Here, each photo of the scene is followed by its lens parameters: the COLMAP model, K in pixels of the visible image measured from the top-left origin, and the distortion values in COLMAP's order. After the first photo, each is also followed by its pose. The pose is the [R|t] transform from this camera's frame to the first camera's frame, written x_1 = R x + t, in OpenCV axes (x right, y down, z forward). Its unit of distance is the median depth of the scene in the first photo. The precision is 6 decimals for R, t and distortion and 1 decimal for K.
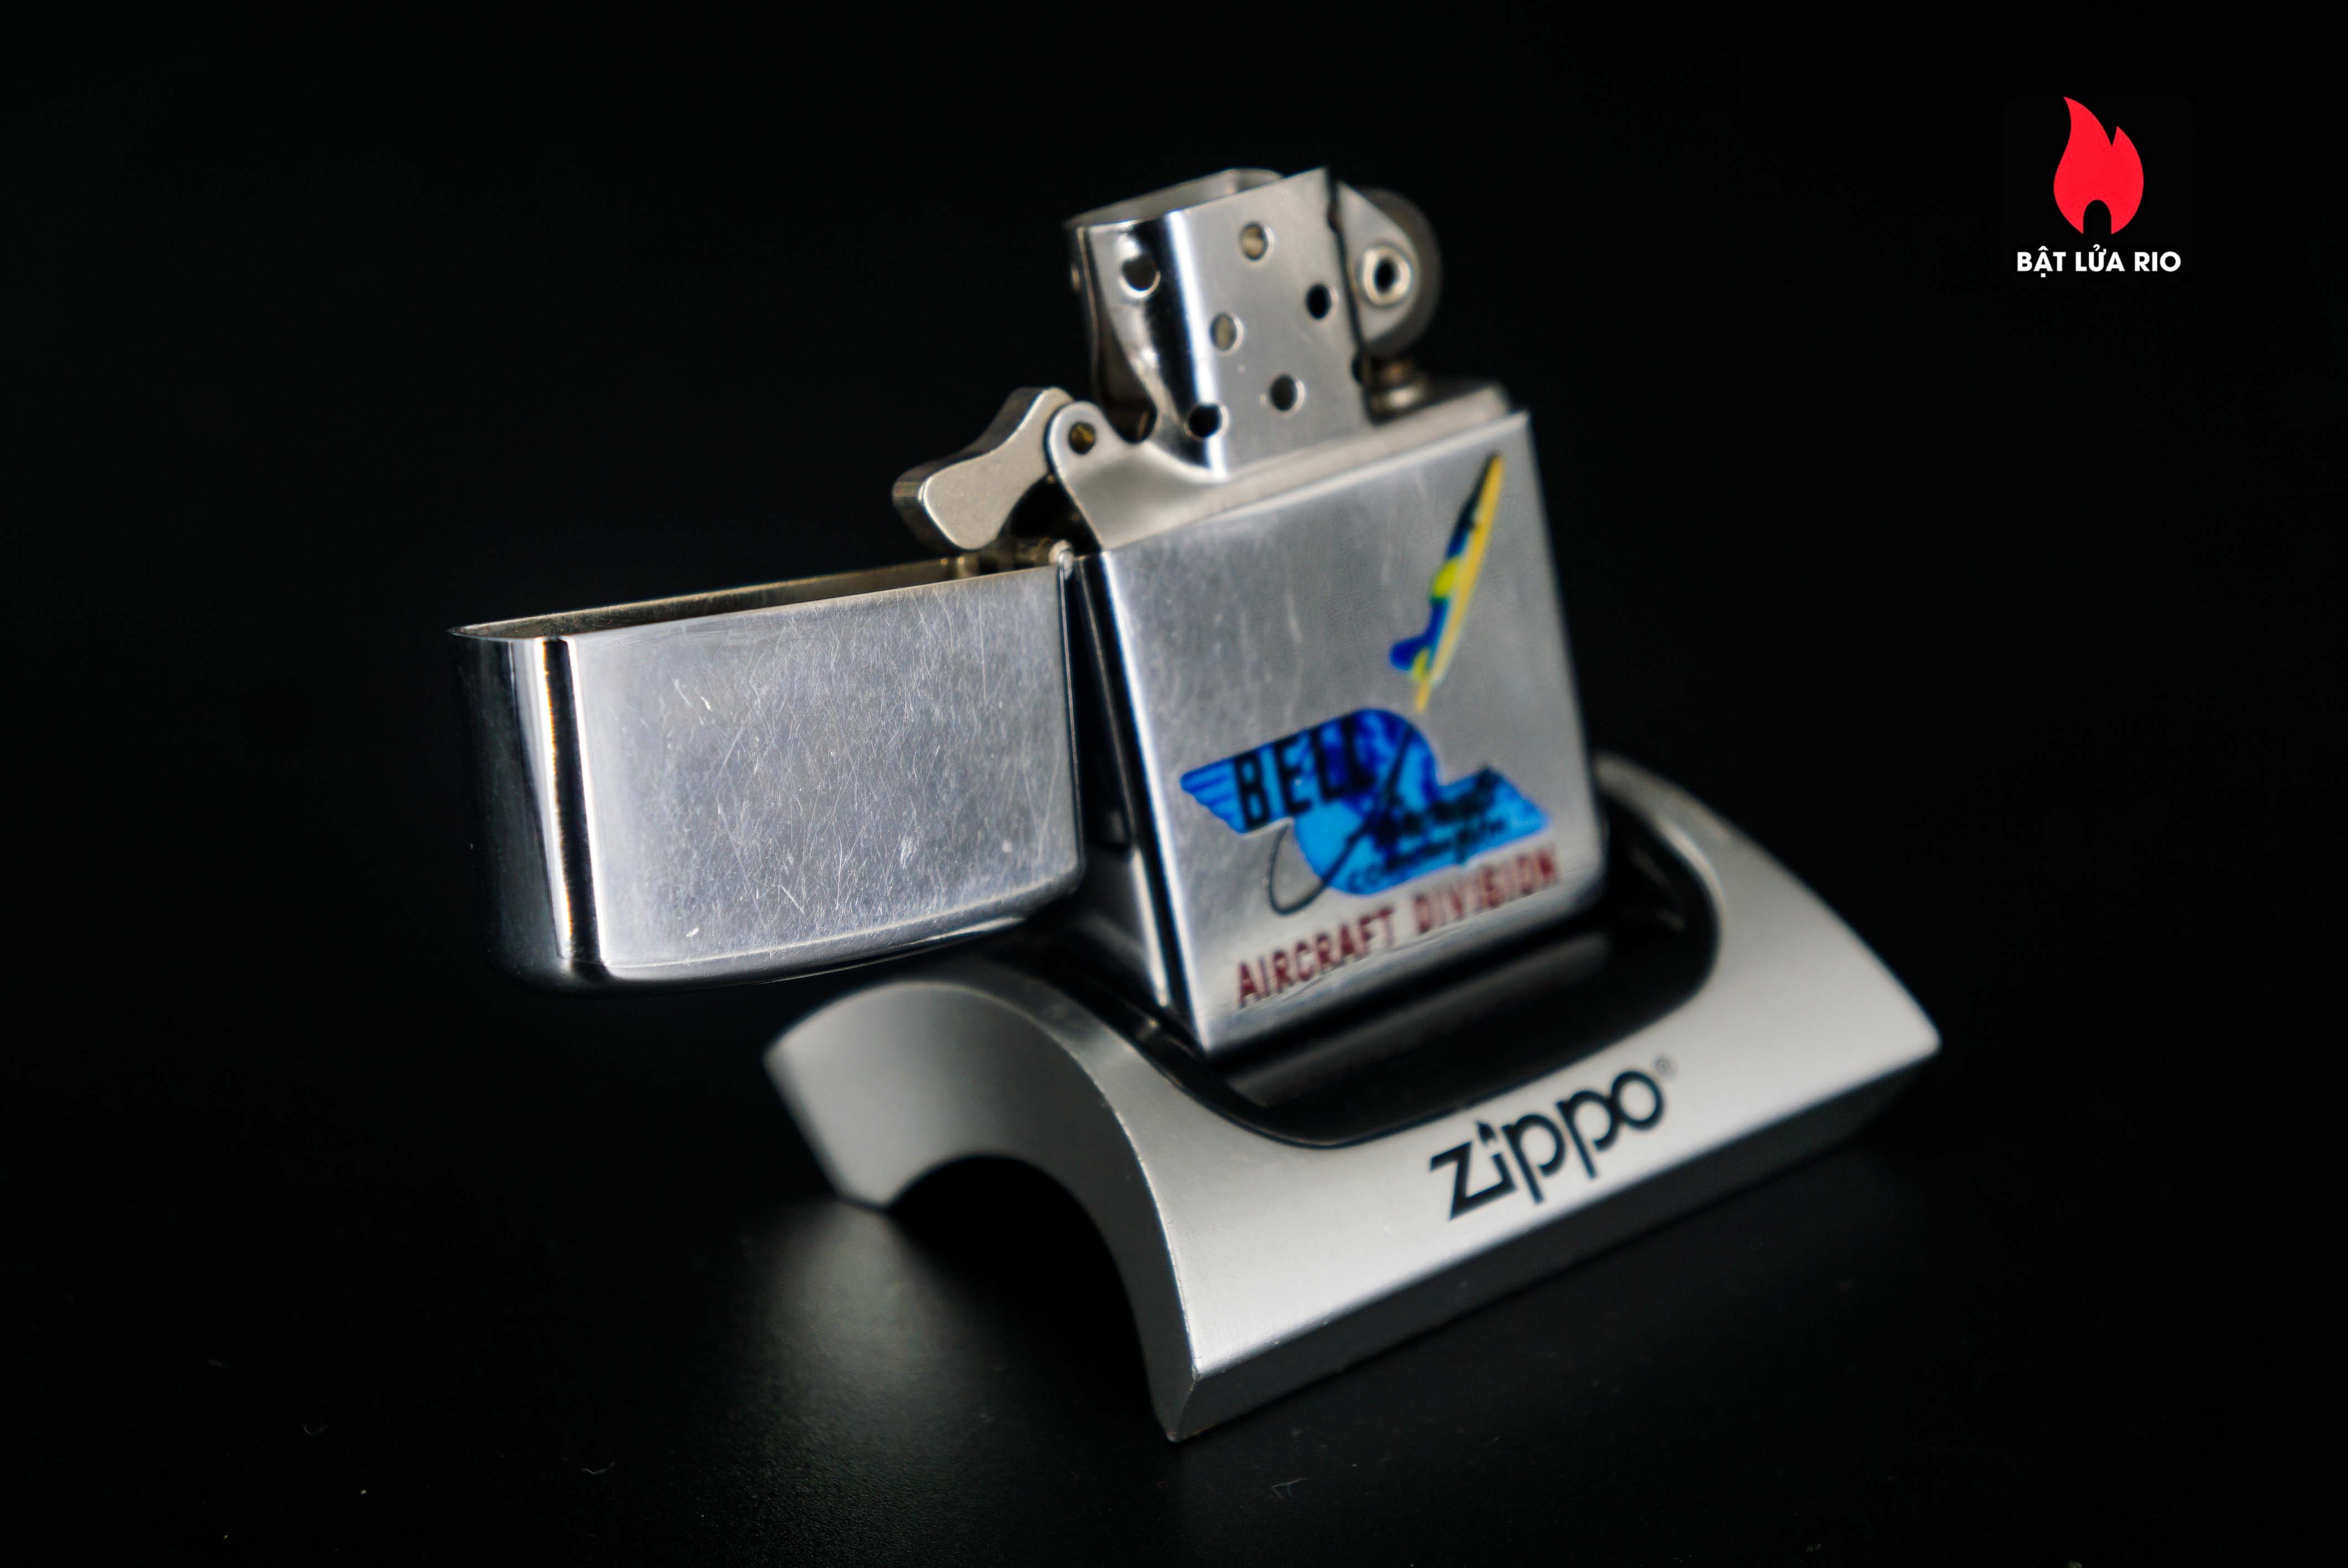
lens RADIAL K [[5009.8, 0, 1174.0], [0, 5009.8, 784.0], [0, 0, 1]] dist [0.332430, -0.103074]
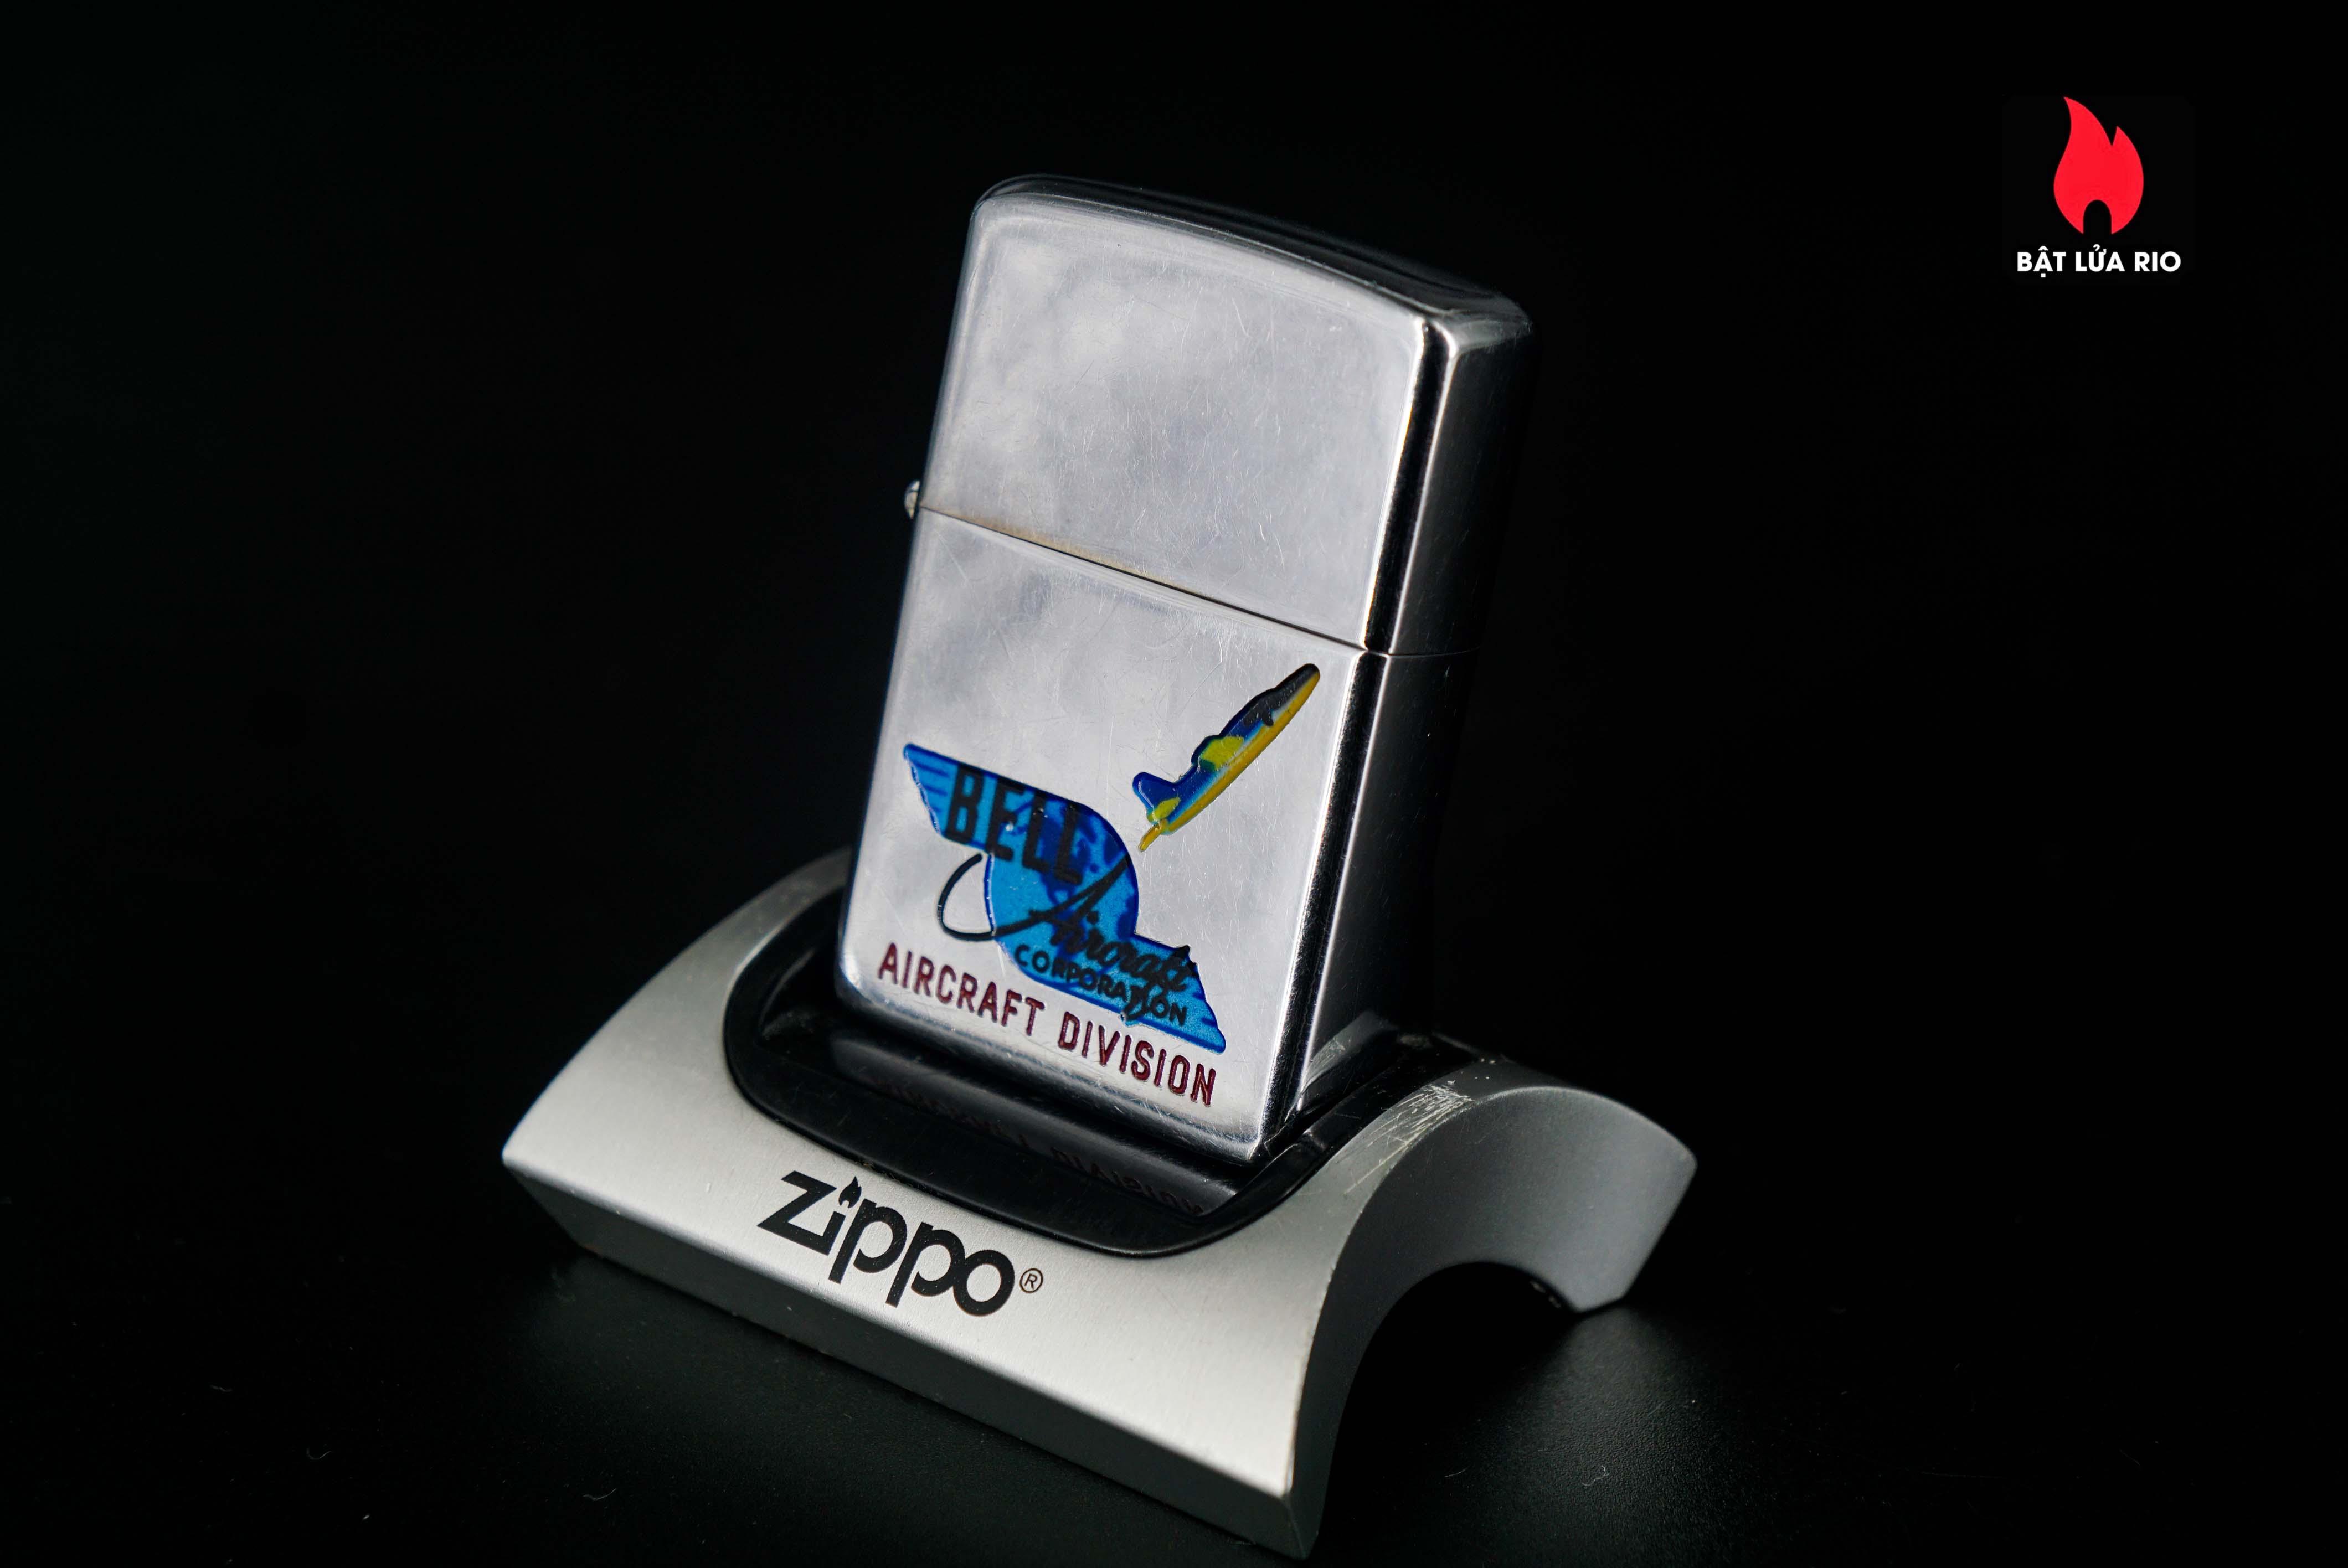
lens RADIAL K [[5009.8, 0, 1174.0], [0, 5009.8, 784.0], [0, 0, 1]] dist [0.332430, -0.103074]
pose [[0.271555, 0.450527, -0.850461, 0.877533], [-0.455644, 0.838542, 0.298724, -0.320623], [0.847730, 0.306387, 0.432990, 0.591792]]
